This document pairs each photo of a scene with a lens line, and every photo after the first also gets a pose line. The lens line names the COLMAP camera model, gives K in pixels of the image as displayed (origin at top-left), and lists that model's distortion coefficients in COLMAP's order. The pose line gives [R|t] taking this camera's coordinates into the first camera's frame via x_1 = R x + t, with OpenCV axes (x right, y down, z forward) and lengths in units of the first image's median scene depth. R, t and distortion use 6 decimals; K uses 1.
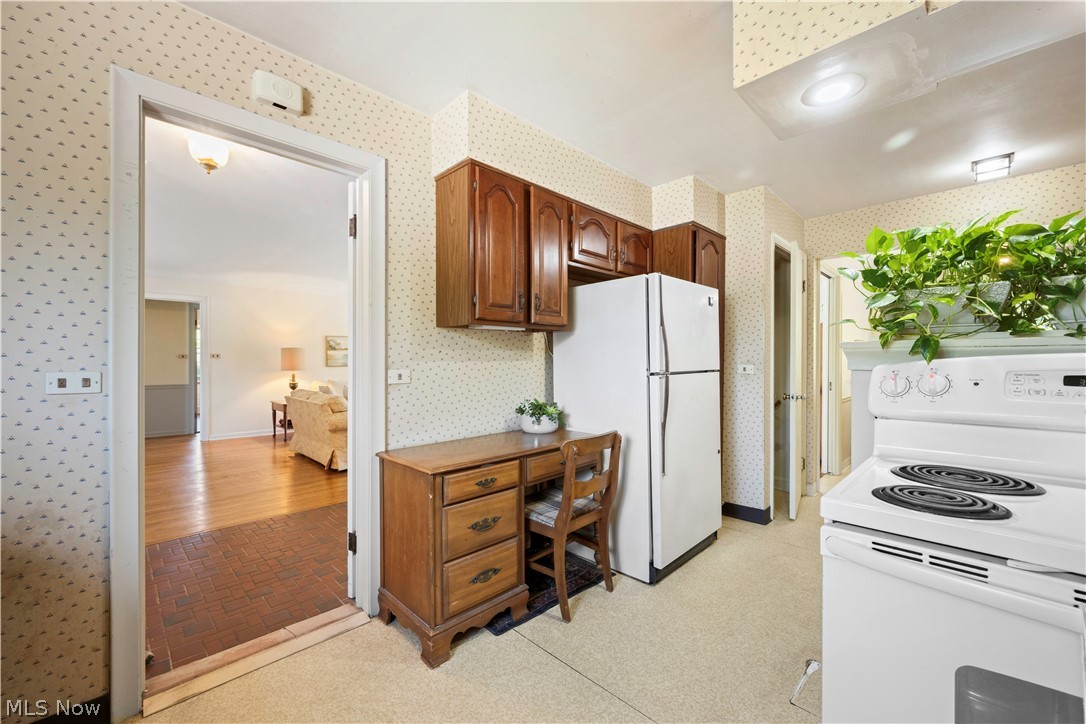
lens RADIAL K [[436.7, 0, 535.2], [0, 436.7, 363.5], [0, 0, 1]] dist [-0.000001, -0.000038]
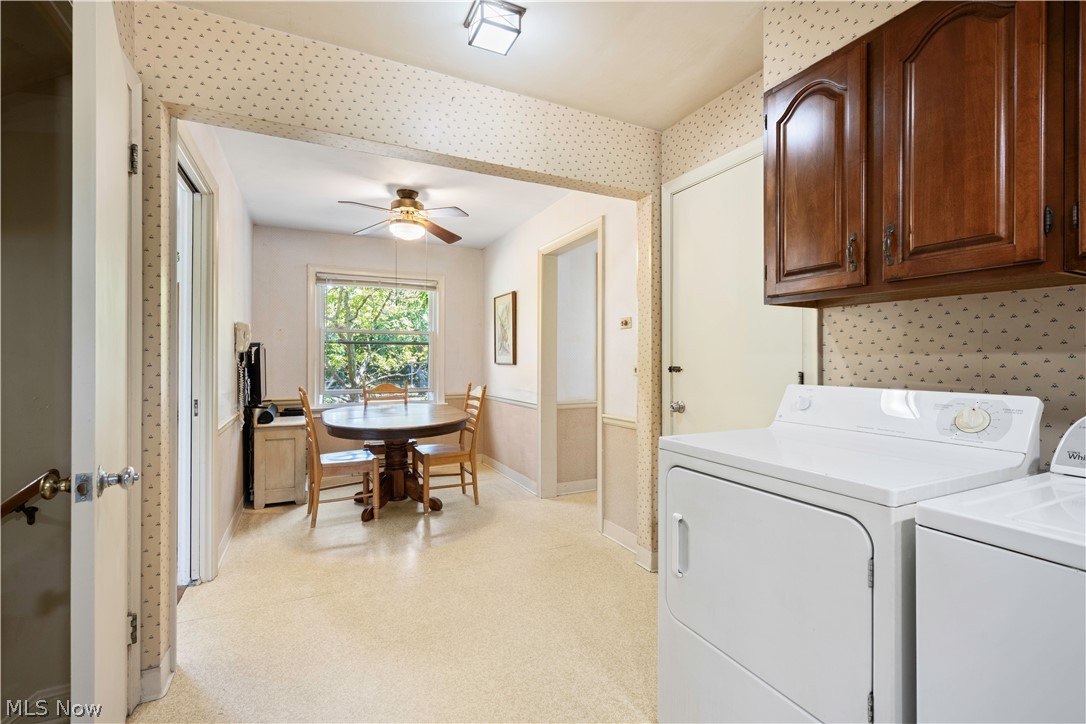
lens RADIAL K [[476.9, 0, 543.0], [0, 476.9, 362.0], [0, 0, 1]] dist [0.000232, 0.000043]
pose [[0.315173, -0.003531, 0.949028, 0.462834], [0.002107, 0.999993, 0.003021, -0.001737], [-0.949032, 0.001048, 0.315179, 0.737961]]
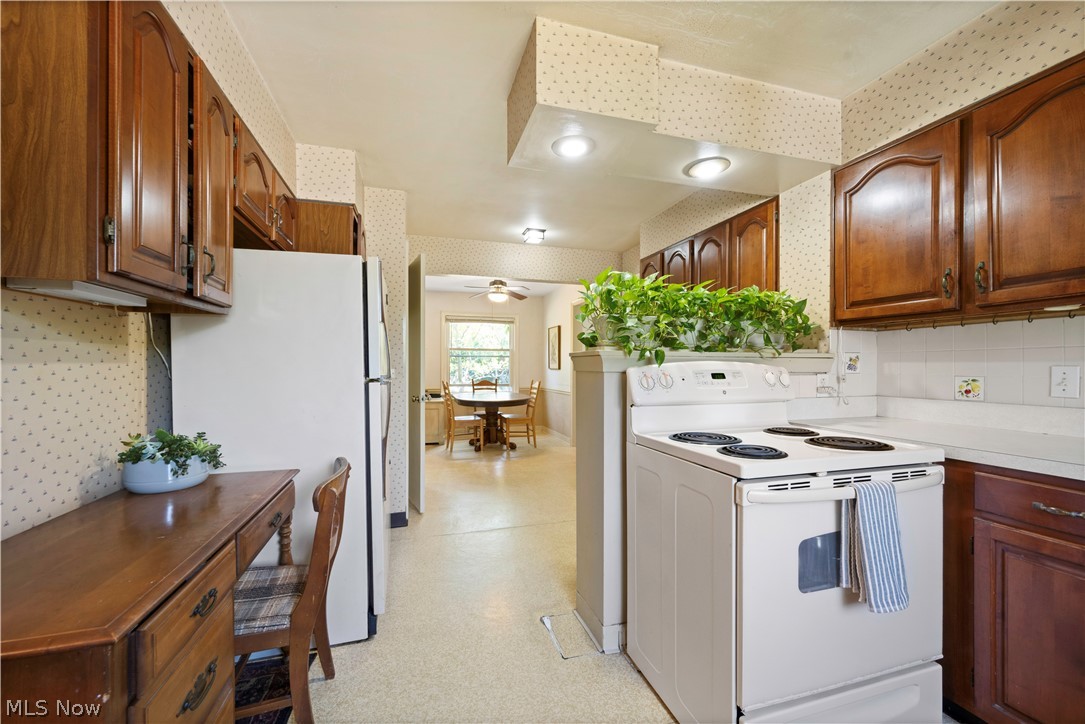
lens RADIAL K [[436.8, 0, 544.2], [0, 436.8, 368.1], [0, 0, 1]] dist [0.000350, 0.000091]
pose [[0.458118, -0.002494, 0.888888, -0.261599], [0.002424, 0.999996, 0.001556, 0.000630], [-0.888888, 0.001442, 0.458123, 0.287805]]
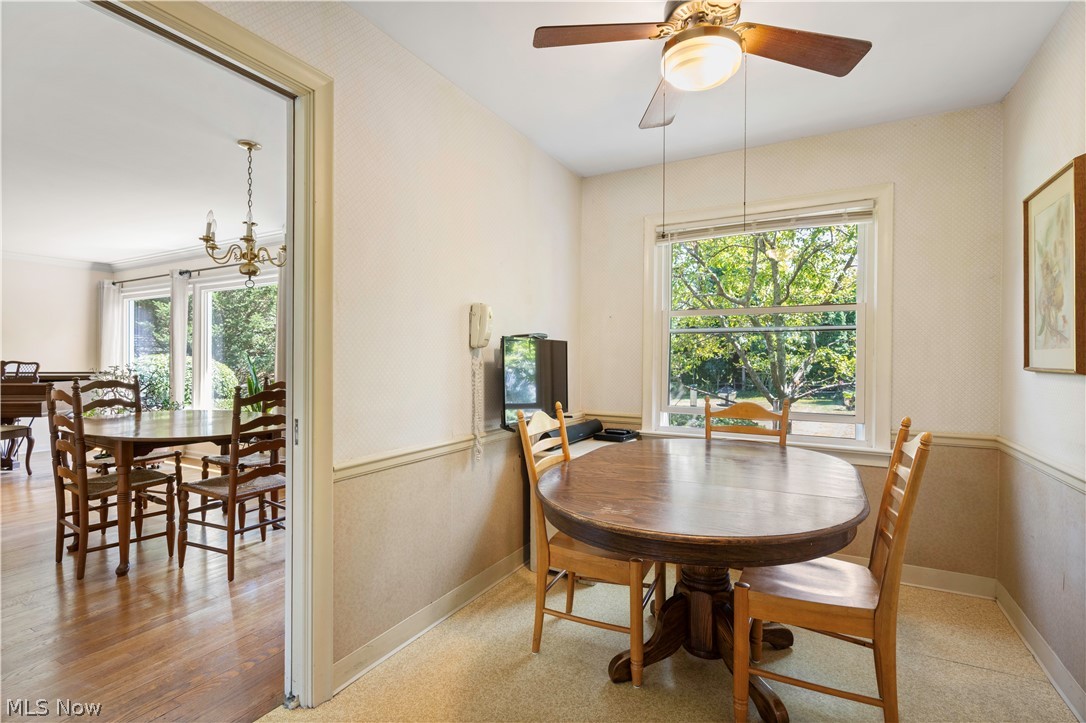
lens RADIAL K [[511.8, 0, 543.0], [0, 511.8, 361.5], [0, 0, 1]] dist [0.000369, 0.000064]
pose [[0.958021, 0.003151, 0.286681, 1.201310], [-0.004338, 0.999984, 0.003504, -0.002579], [-0.286665, -0.004601, 0.958020, 0.955128]]
